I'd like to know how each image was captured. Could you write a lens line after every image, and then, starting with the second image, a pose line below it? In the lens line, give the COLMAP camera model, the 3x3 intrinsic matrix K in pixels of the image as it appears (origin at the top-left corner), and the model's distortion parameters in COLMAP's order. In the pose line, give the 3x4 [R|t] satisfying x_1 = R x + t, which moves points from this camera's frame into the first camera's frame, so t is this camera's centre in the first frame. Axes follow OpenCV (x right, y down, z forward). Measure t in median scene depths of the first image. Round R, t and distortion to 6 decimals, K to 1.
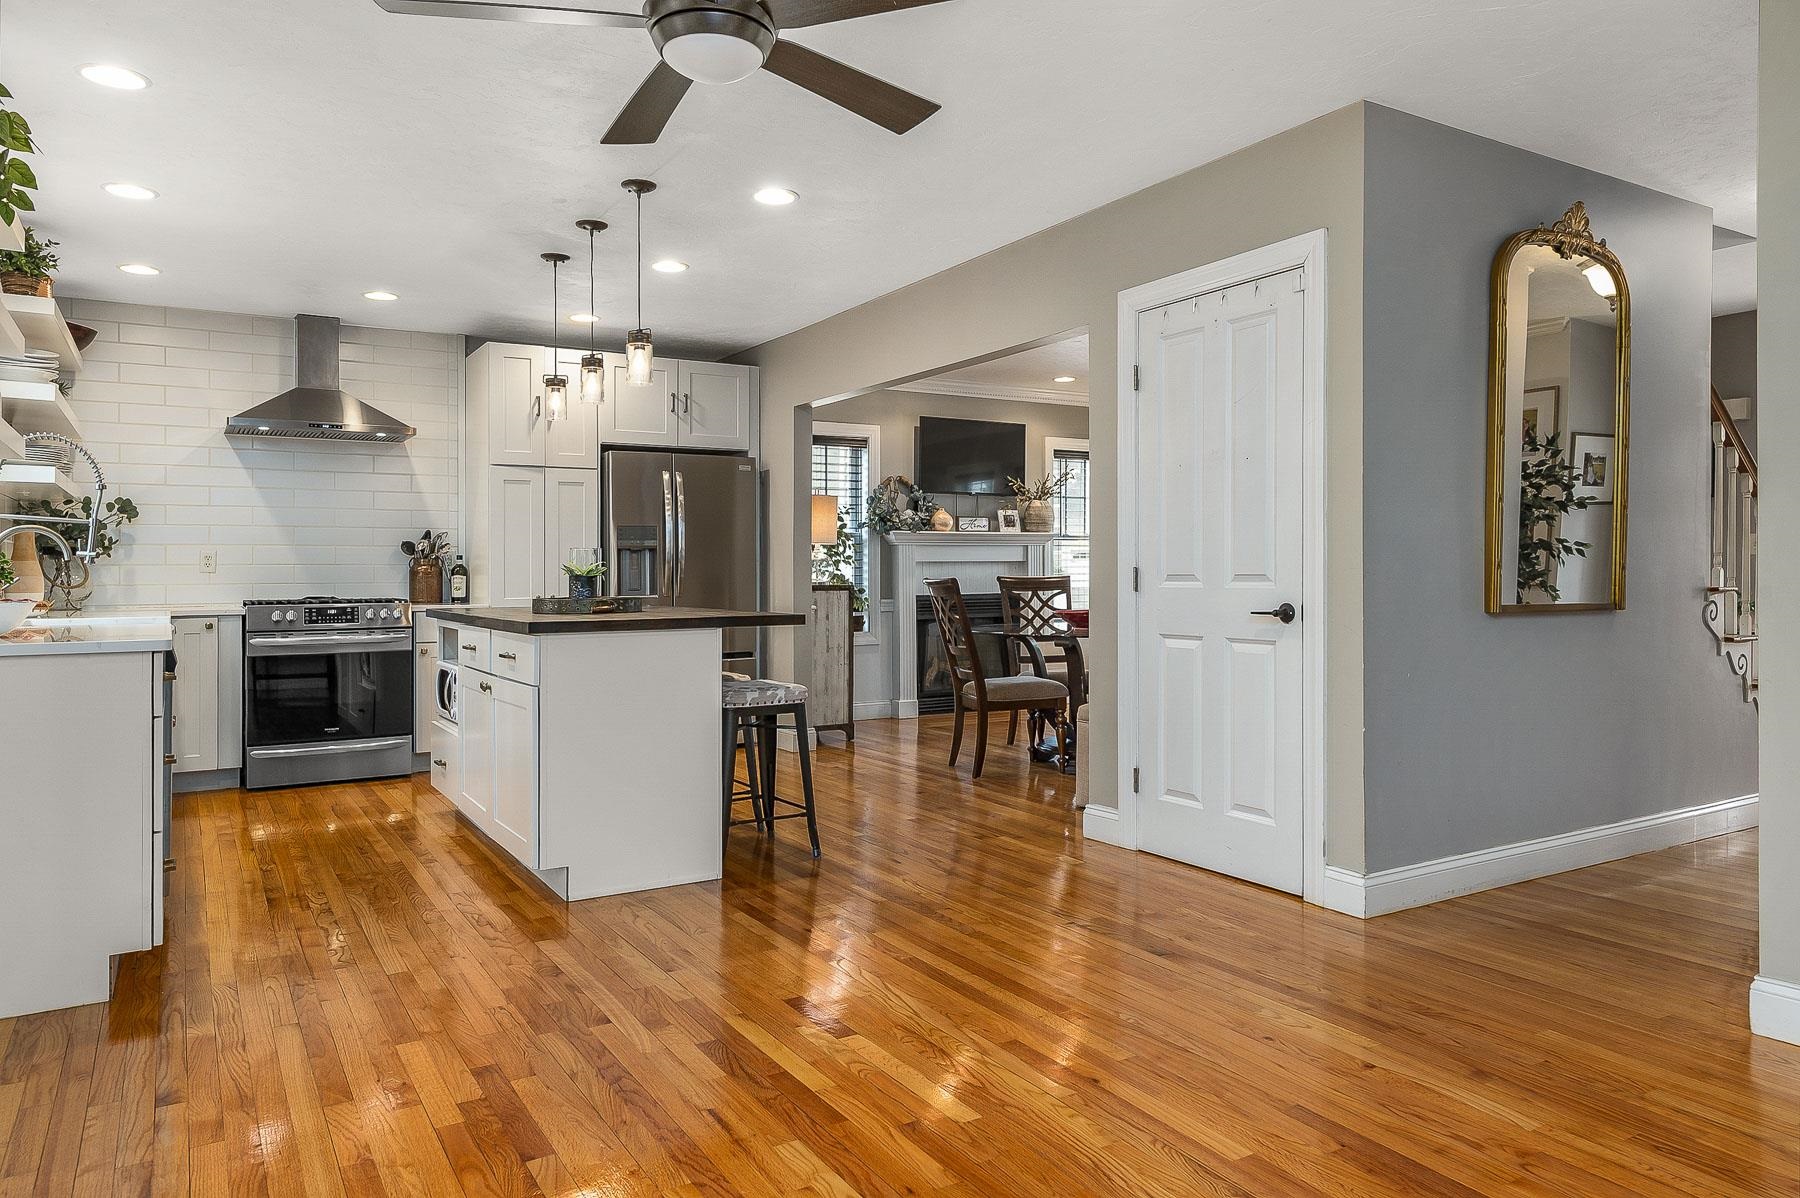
lens RADIAL K [[1208.9, 0, 850.7], [0, 1208.9, 577.6], [0, 0, 1]] dist [0.025370, -0.016927]
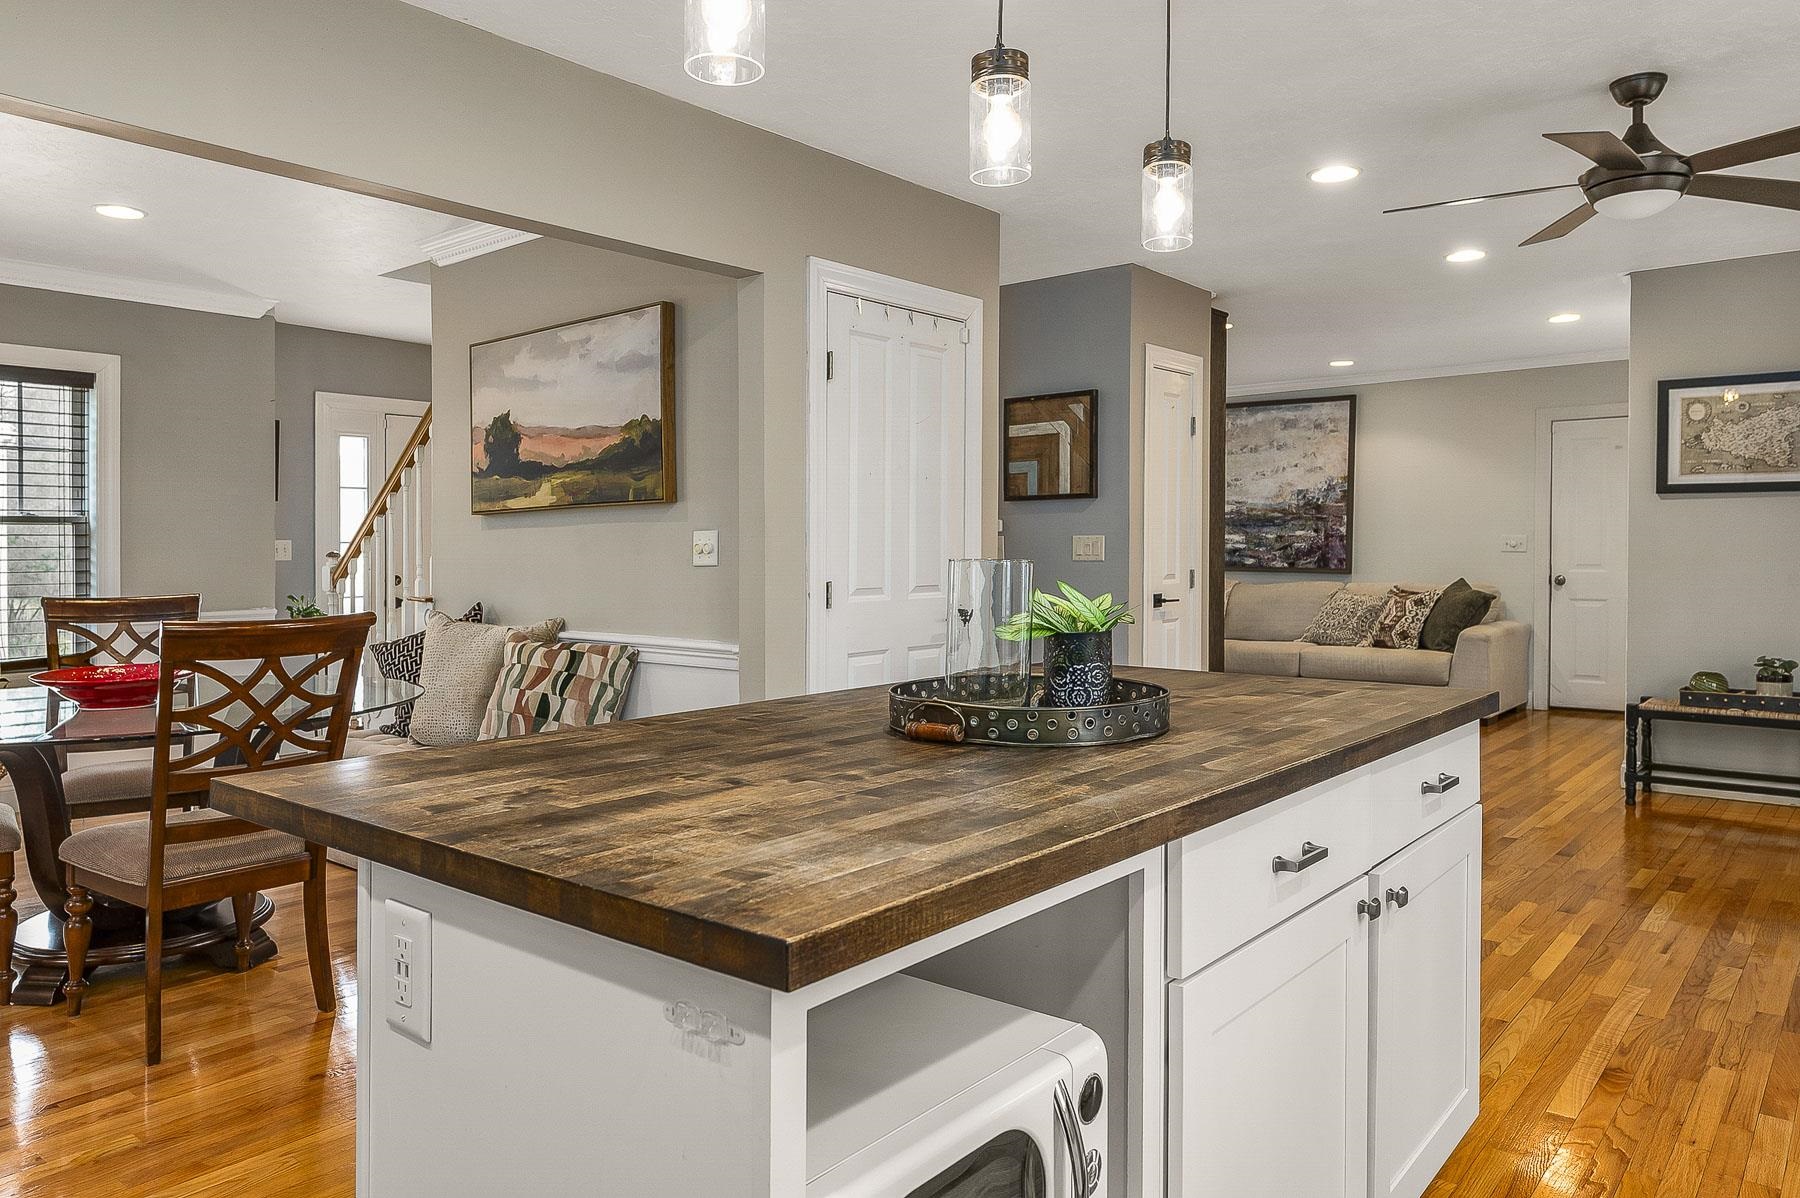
lens RADIAL K [[1208.9, 0, 911.5], [0, 1208.9, 540.3], [0, 0, 1]] dist [0.025370, -0.016927]
pose [[-0.359681, 0.011313, 0.933007, -0.419339], [0.013827, 0.999881, -0.006793, -0.022845], [-0.932973, 0.010458, -0.359795, 0.851562]]
